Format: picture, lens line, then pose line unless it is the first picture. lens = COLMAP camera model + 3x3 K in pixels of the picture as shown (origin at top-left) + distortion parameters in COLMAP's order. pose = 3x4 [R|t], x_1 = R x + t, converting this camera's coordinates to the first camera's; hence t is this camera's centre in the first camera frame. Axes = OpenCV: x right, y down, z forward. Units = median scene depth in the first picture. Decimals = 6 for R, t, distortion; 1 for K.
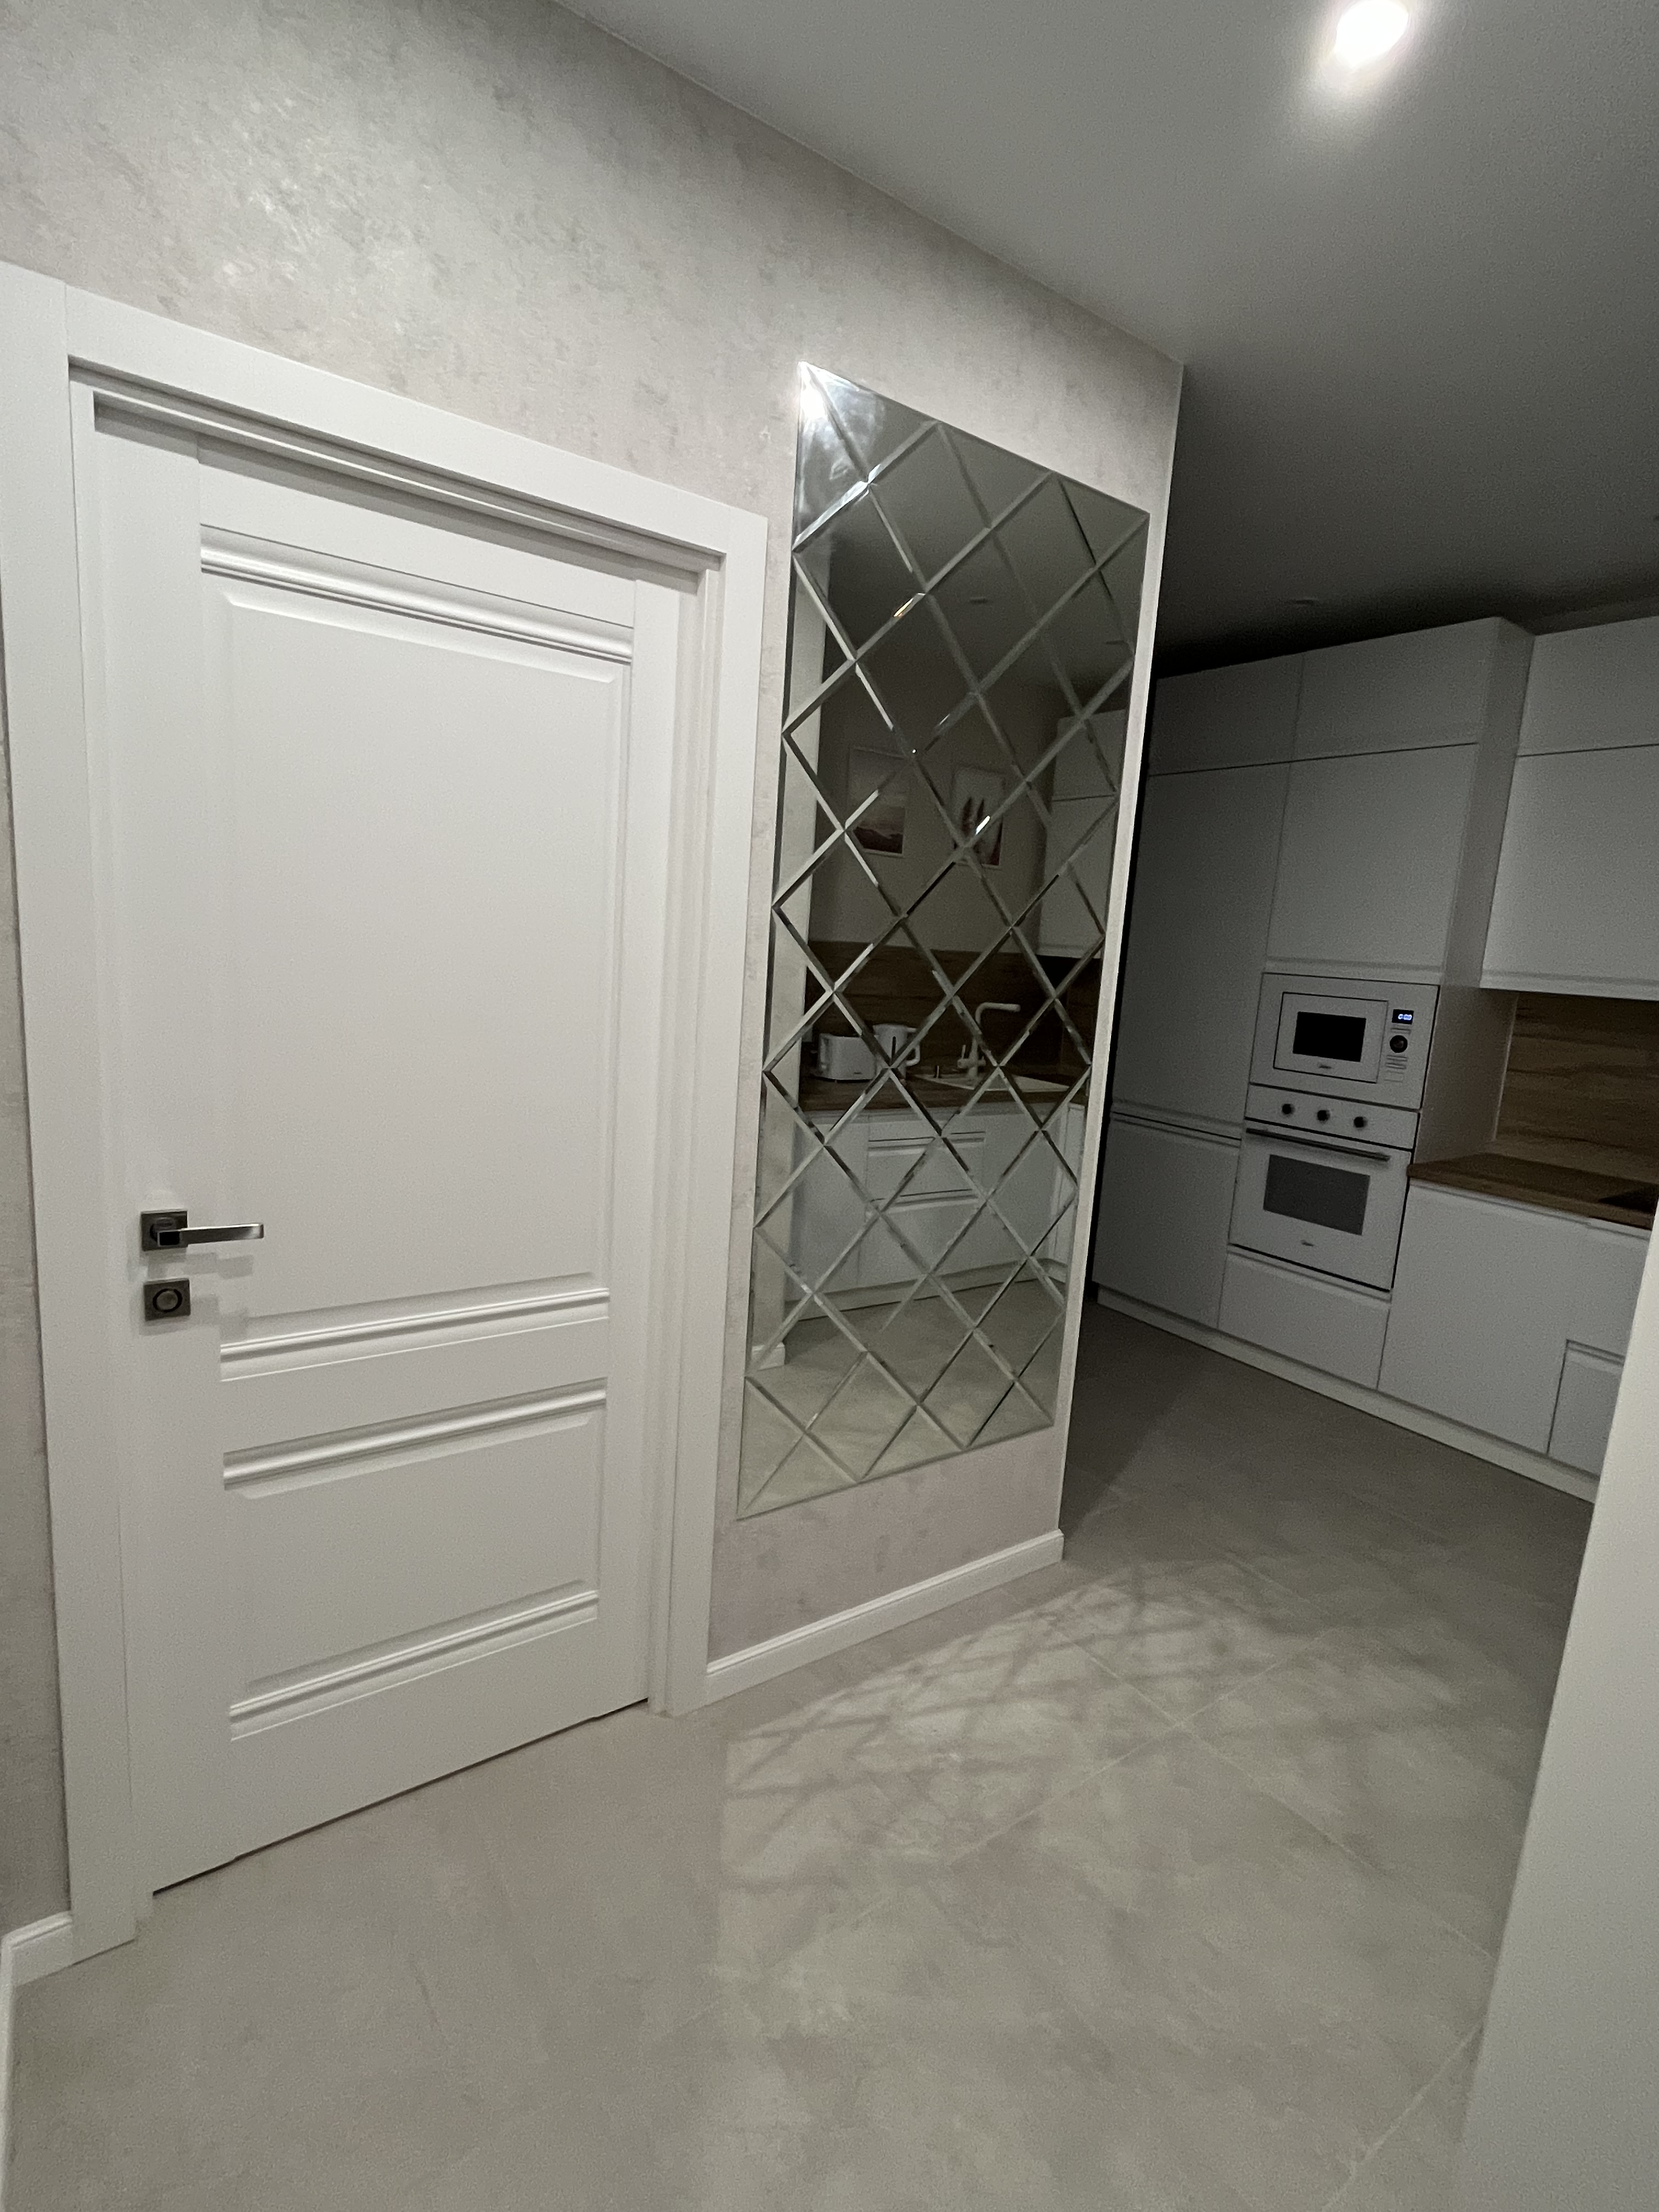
lens RADIAL K [[1055.3, 0, 828.2], [0, 1055.3, 1106.0], [0, 0, 1]] dist [-0.000378, -0.000587]
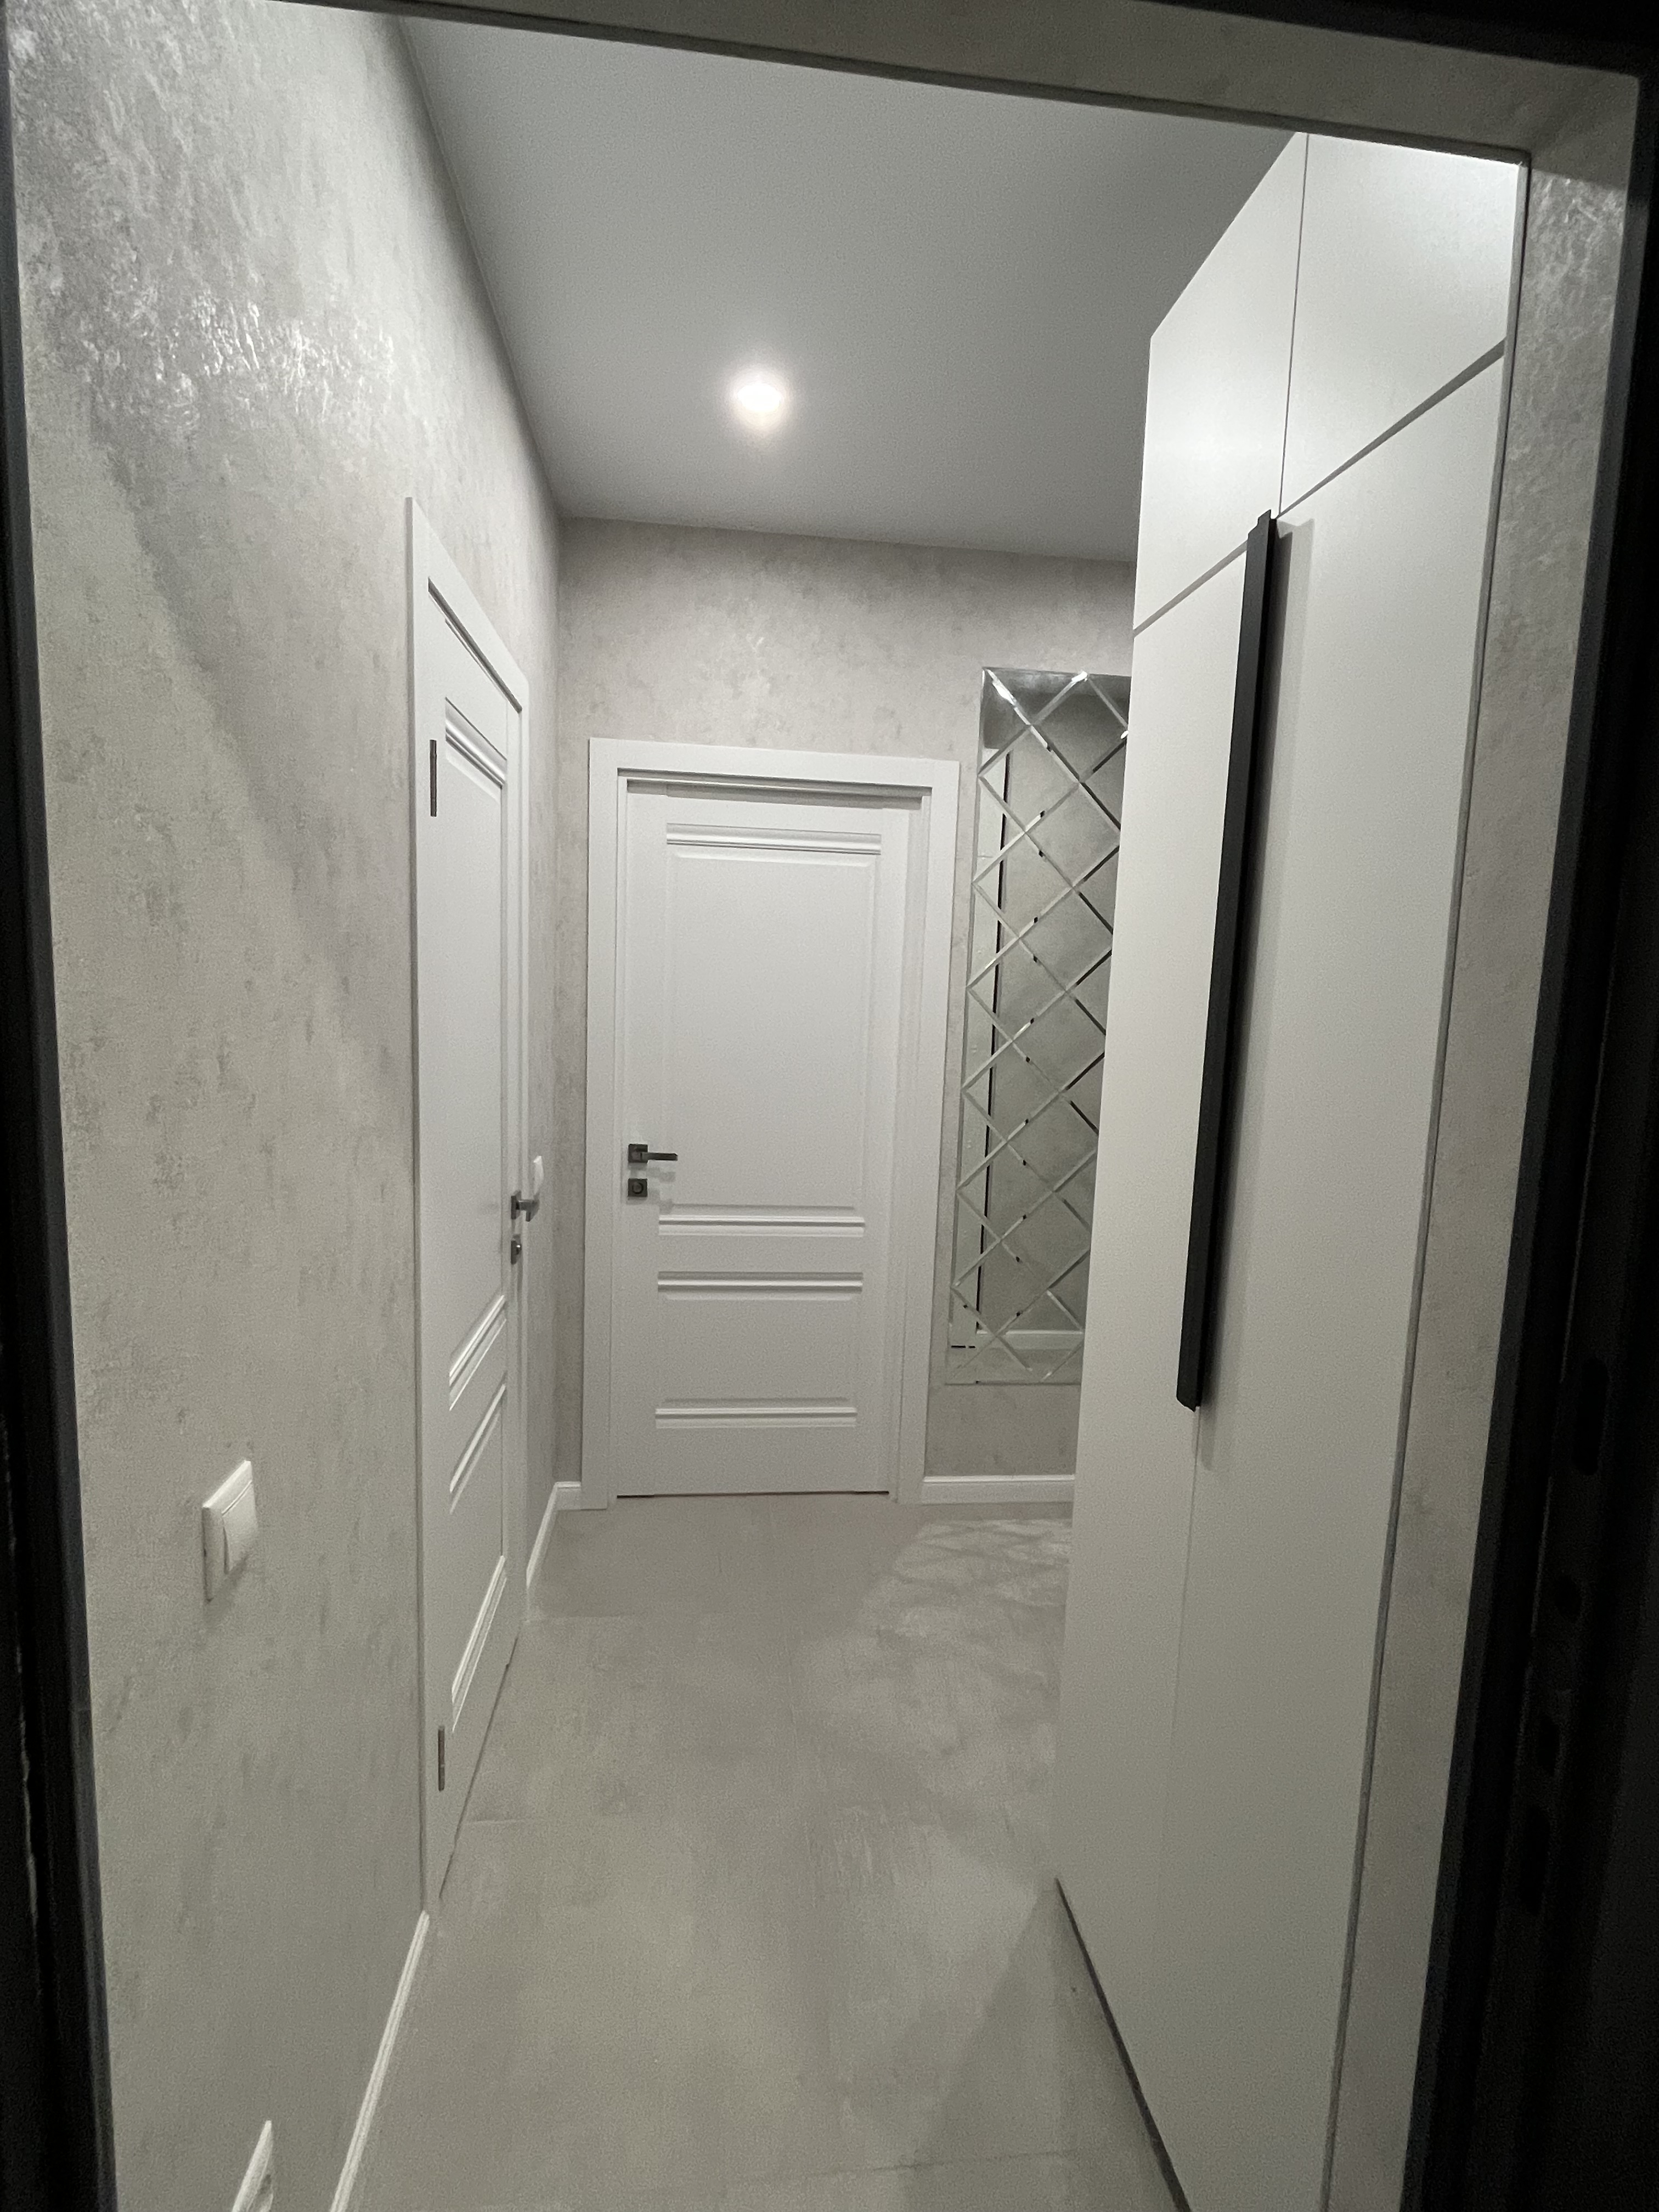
lens RADIAL K [[1055.3, 0, 832.9], [0, 1055.3, 1115.1], [0, 0, 1]] dist [-0.000378, -0.000587]
pose [[0.873494, 0.024262, -0.486229, 0.664743], [-0.056711, 0.997029, -0.052130, 0.119463], [0.483520, 0.073110, 0.872275, -0.587770]]
